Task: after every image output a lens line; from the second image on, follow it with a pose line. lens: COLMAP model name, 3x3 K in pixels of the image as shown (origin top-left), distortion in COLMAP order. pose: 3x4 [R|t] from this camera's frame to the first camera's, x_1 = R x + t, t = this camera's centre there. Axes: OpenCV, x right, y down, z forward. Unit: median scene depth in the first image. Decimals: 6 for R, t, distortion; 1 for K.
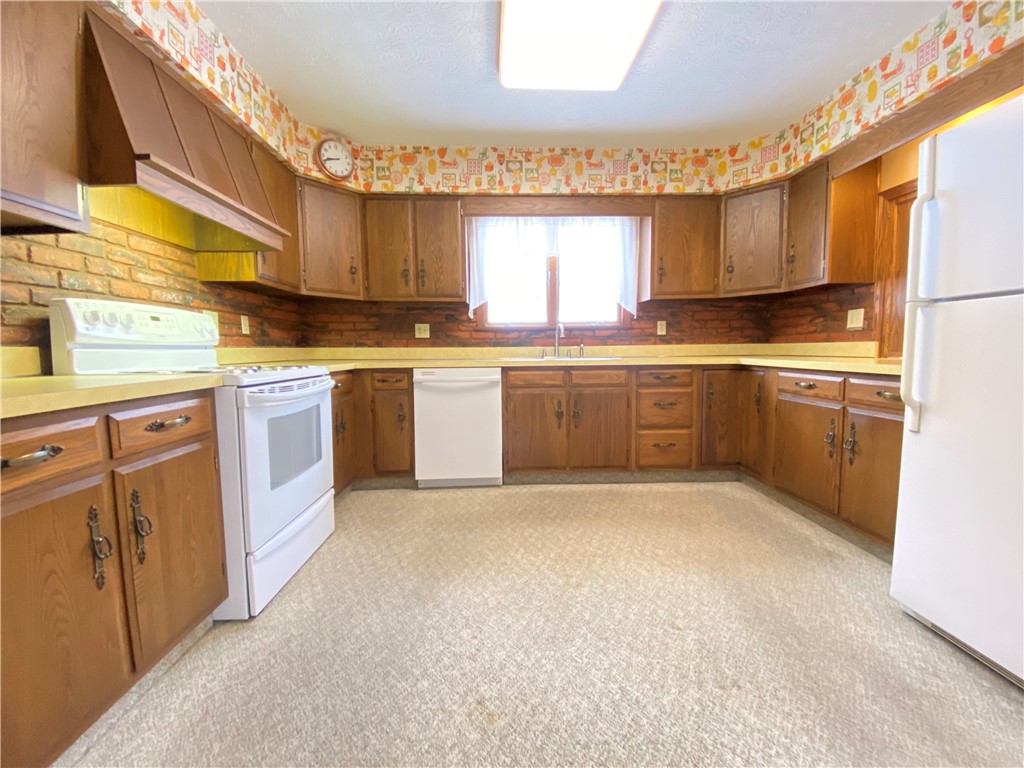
lens RADIAL K [[414.2, 0, 516.3], [0, 414.2, 383.6], [0, 0, 1]] dist [0.026905, -0.023706]
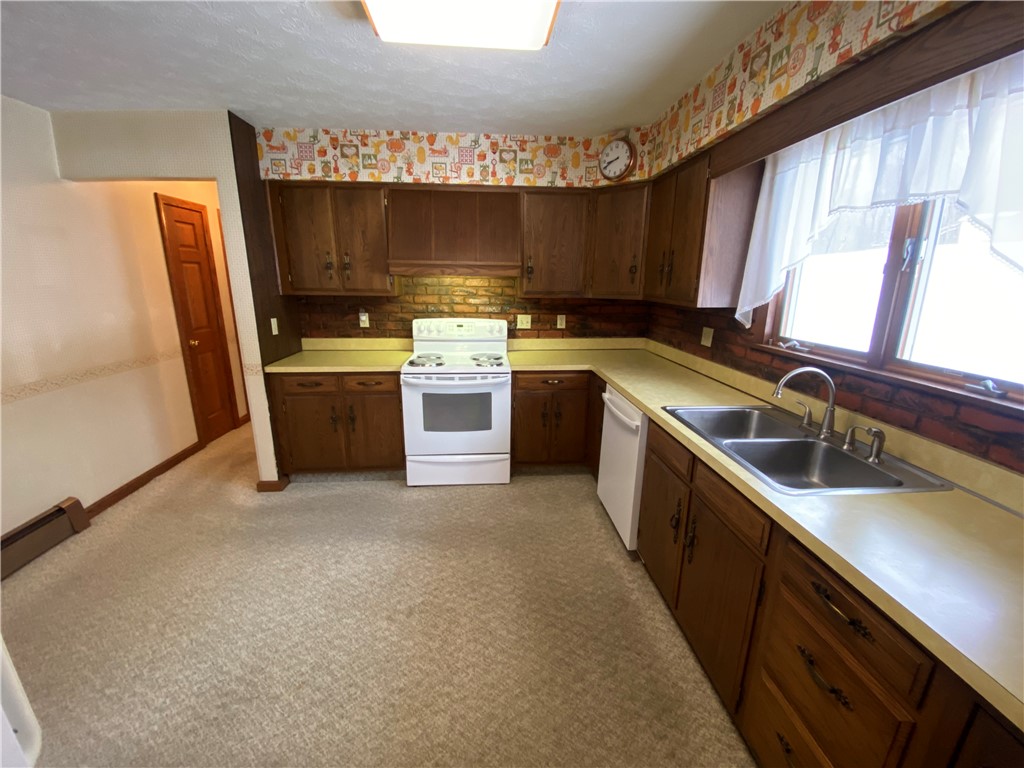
lens RADIAL K [[420.1, 0, 513.3], [0, 420.1, 385.2], [0, 0, 1]] dist [0.053963, -0.041891]
pose [[0.016012, 0.254099, -0.967046, 0.676241], [-0.091018, 0.963525, 0.251667, -0.258138], [0.995721, 0.083989, 0.038555, 0.772781]]
